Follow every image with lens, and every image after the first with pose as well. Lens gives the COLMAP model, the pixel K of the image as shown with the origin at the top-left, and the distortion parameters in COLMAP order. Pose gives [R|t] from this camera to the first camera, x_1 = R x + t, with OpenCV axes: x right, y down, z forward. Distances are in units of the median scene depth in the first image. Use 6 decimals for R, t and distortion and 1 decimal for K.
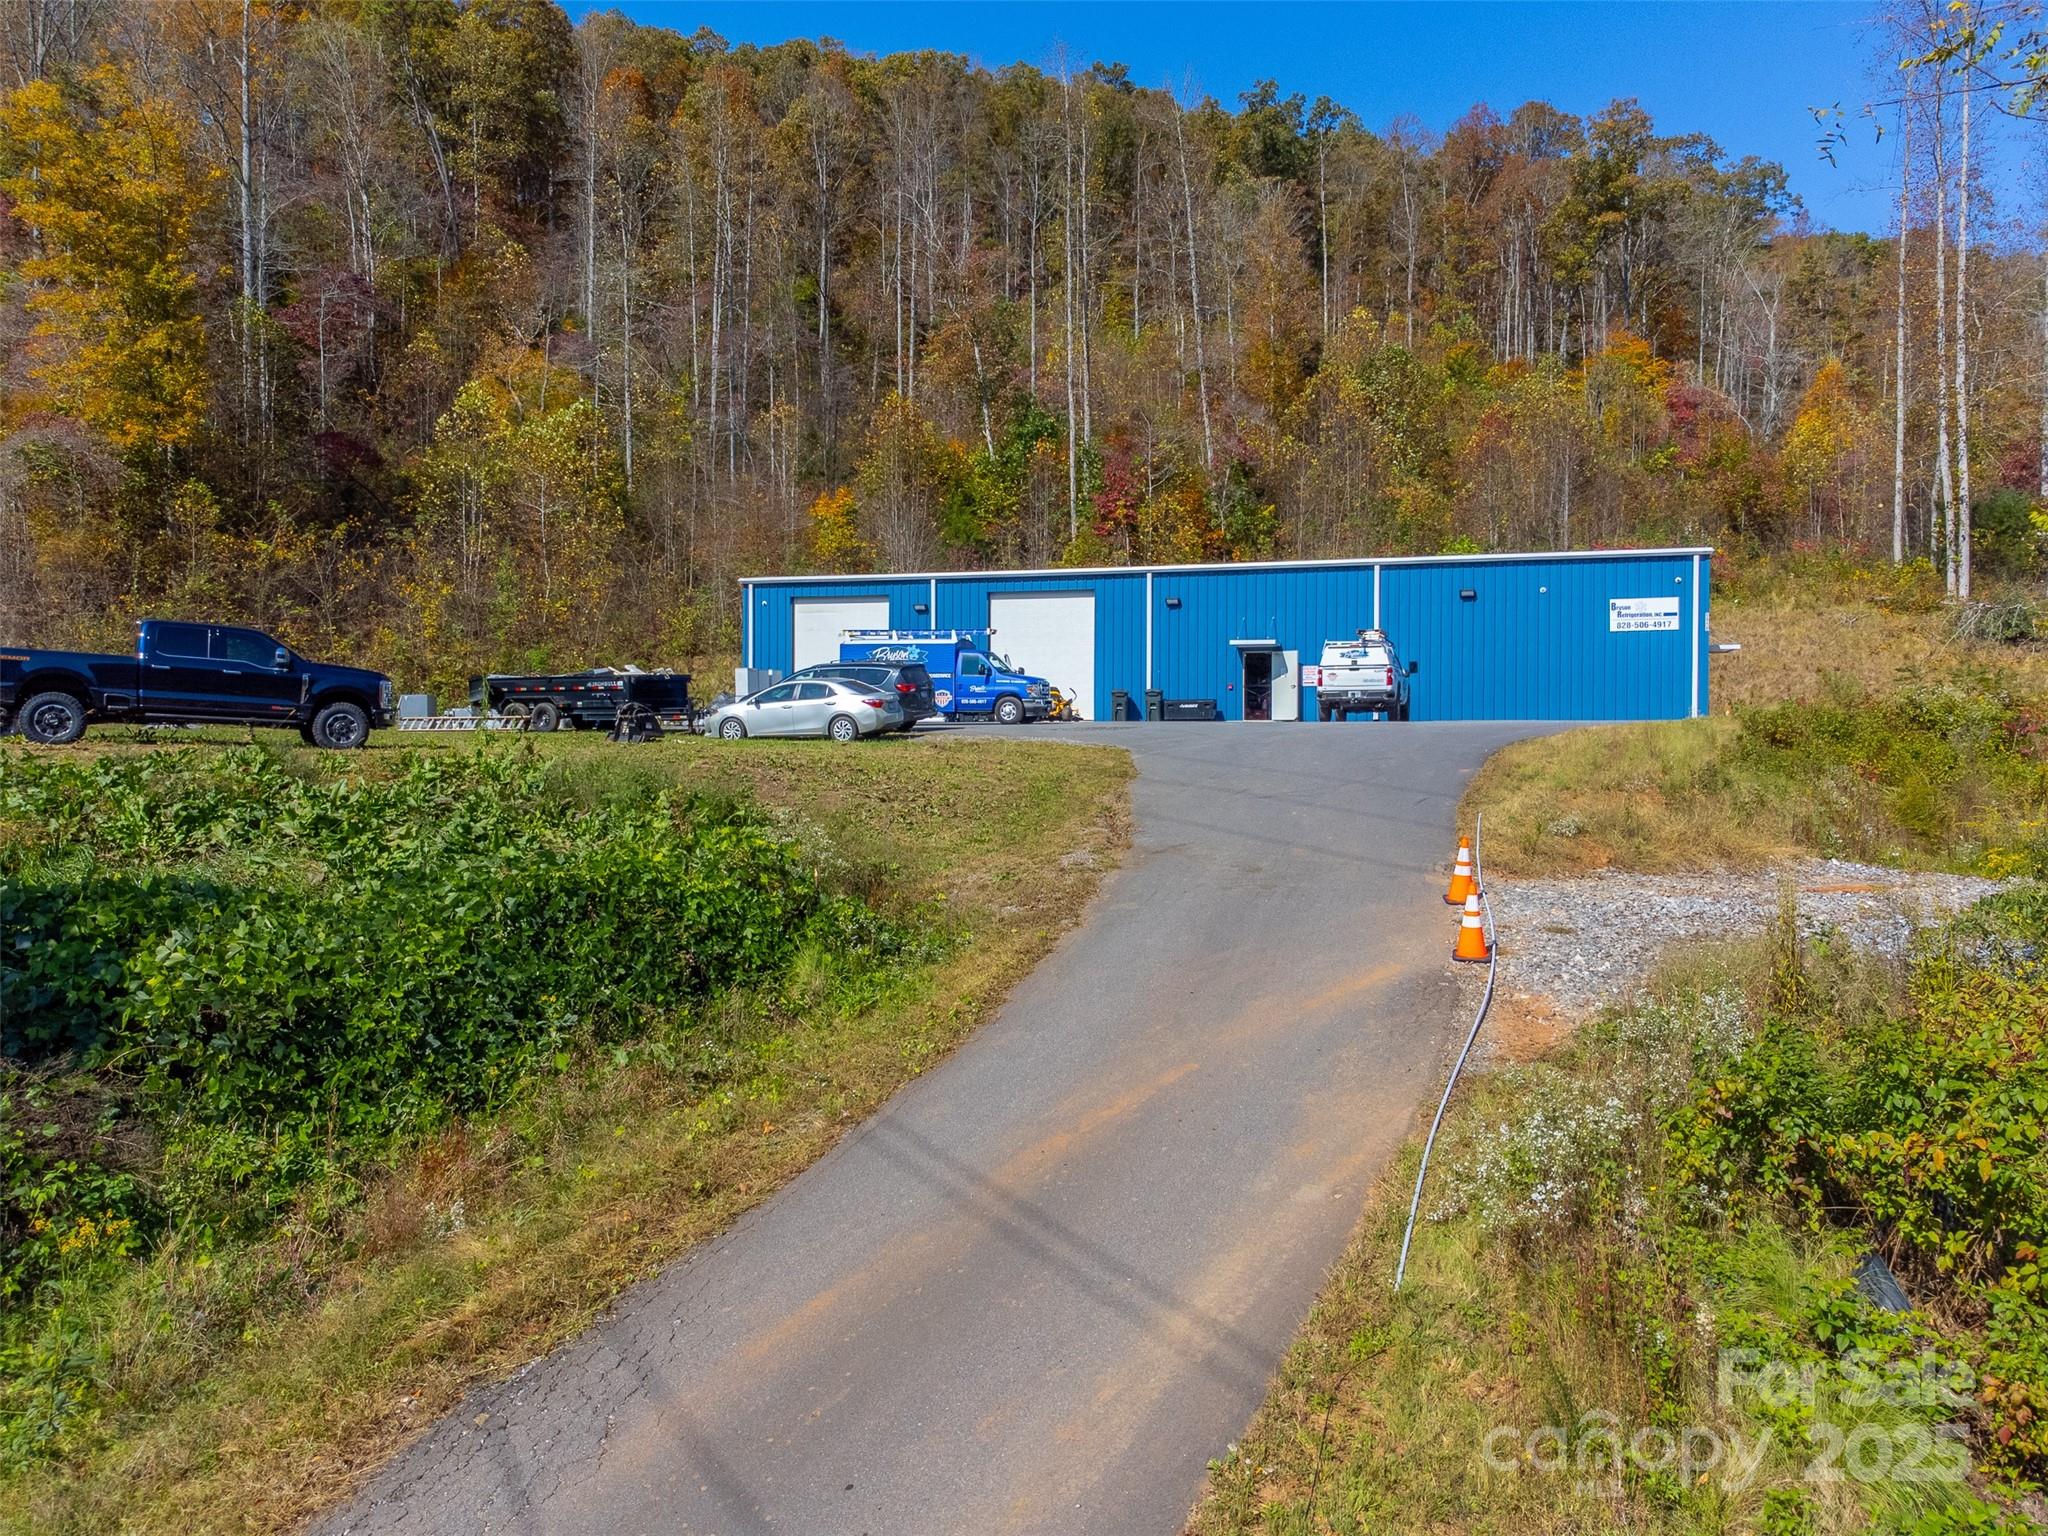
lens RADIAL K [[1536.9, 0, 1030.4], [0, 1536.9, 767.9], [0, 0, 1]] dist [0.016605, 0.017947]
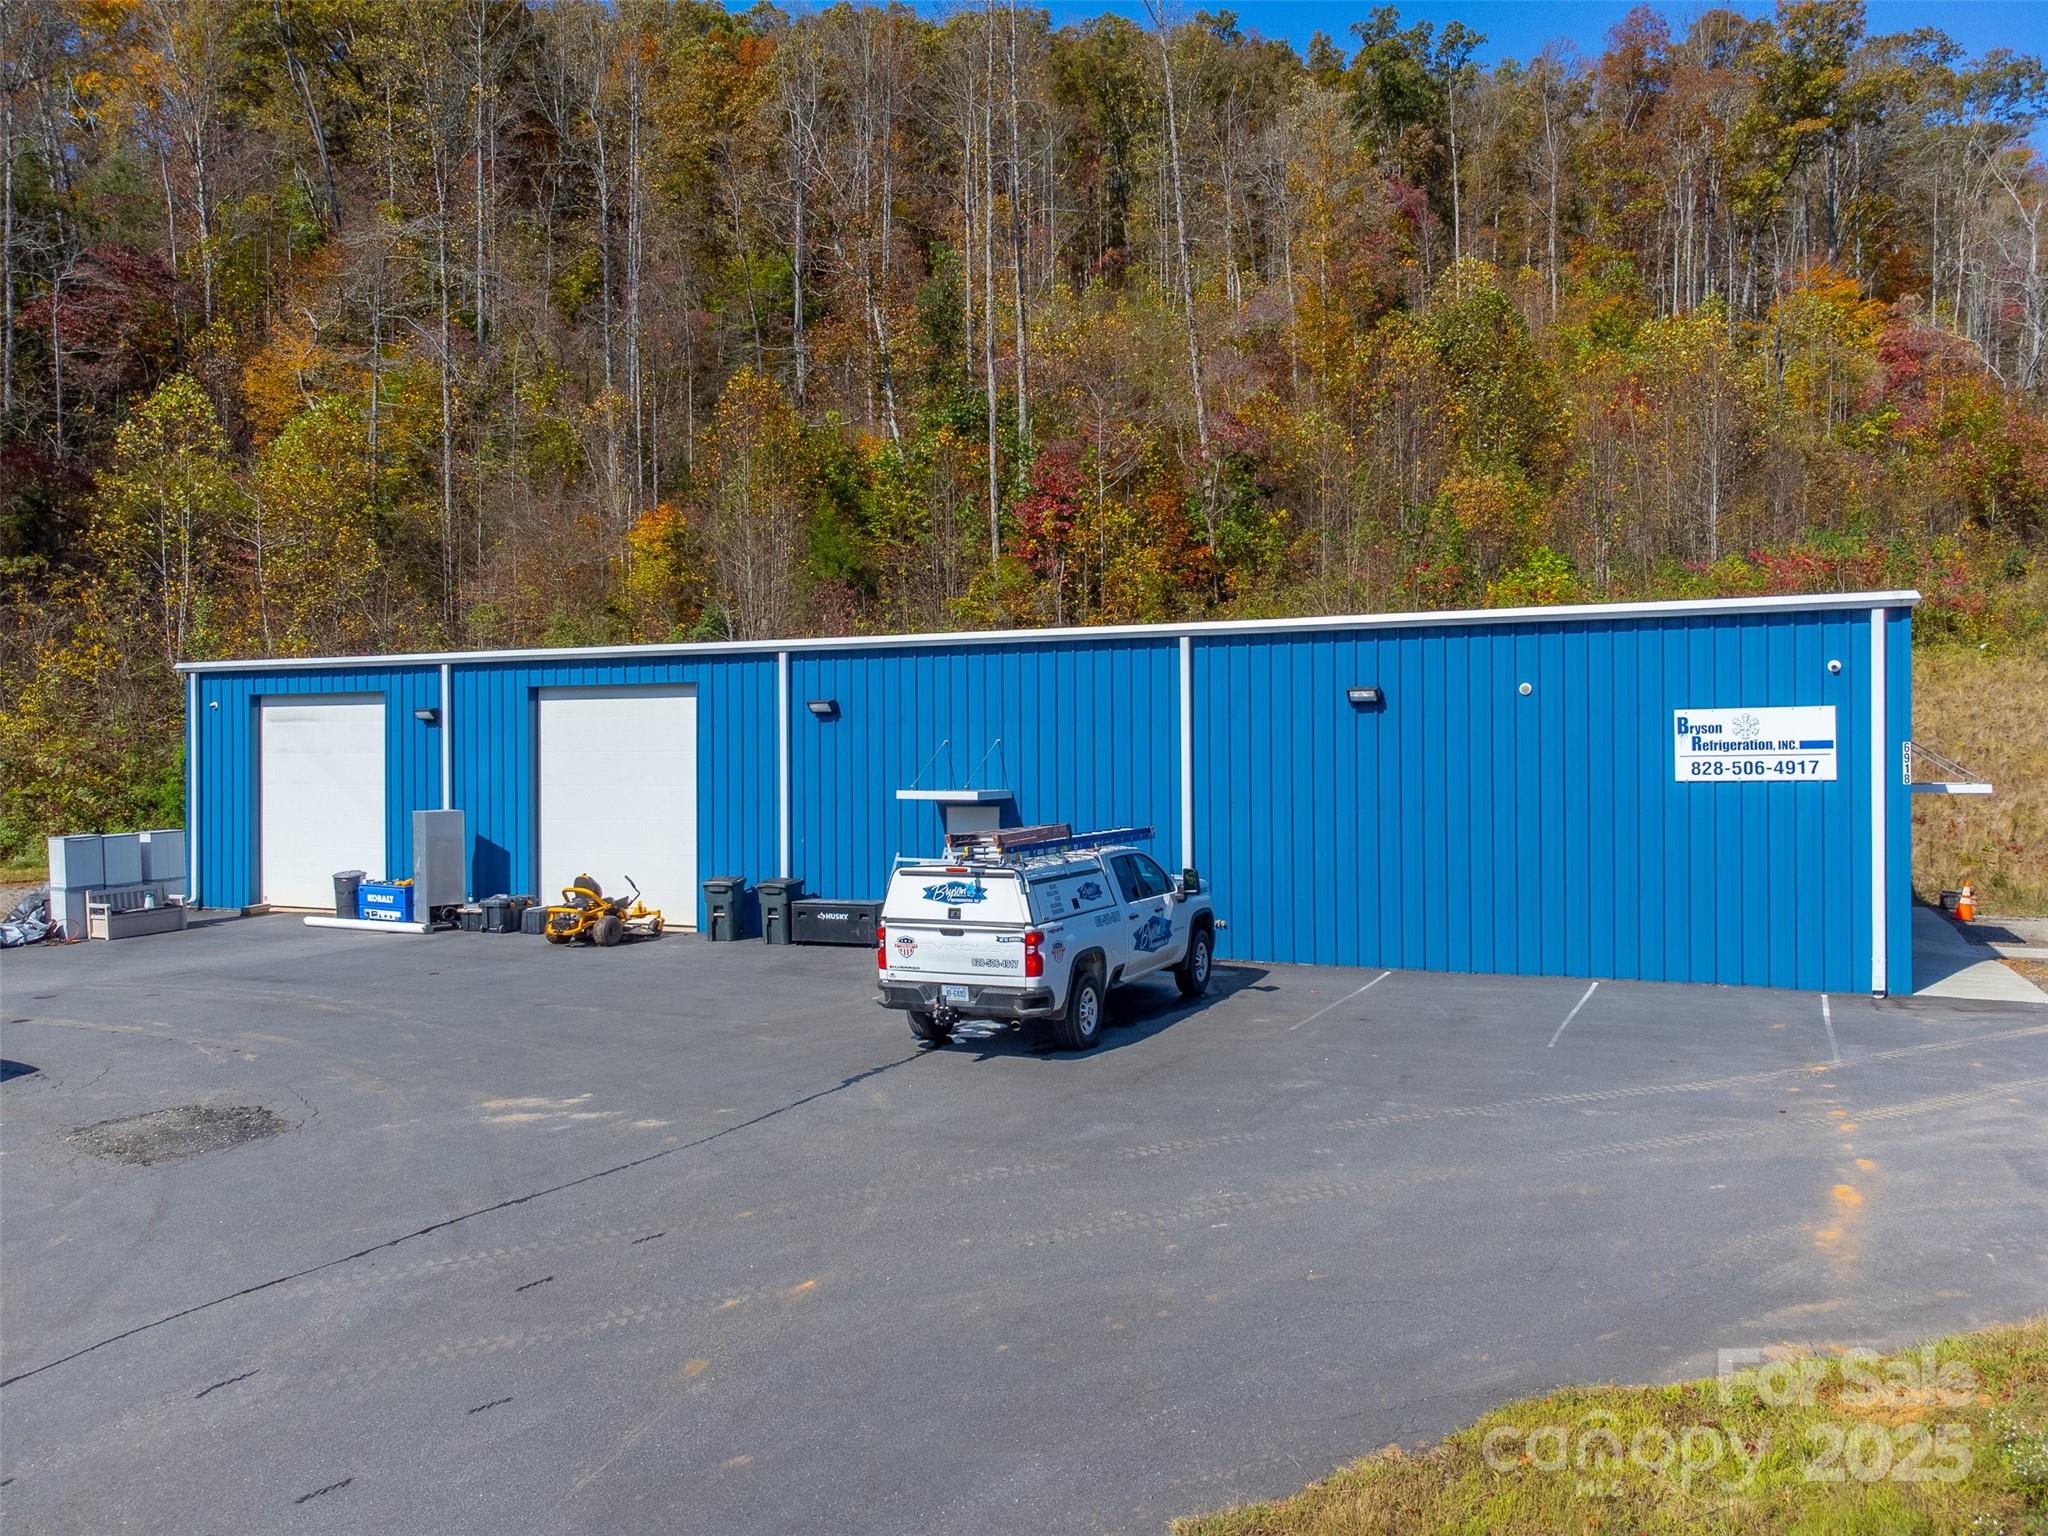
lens RADIAL K [[1536.9, 0, 1015.9], [0, 1536.9, 765.9], [0, 0, 1]] dist [0.016605, 0.017947]
pose [[0.991396, -0.007427, -0.130685, 0.114452], [0.006565, 0.999954, -0.007029, -0.042672], [0.130731, 0.006110, 0.991399, 0.248103]]
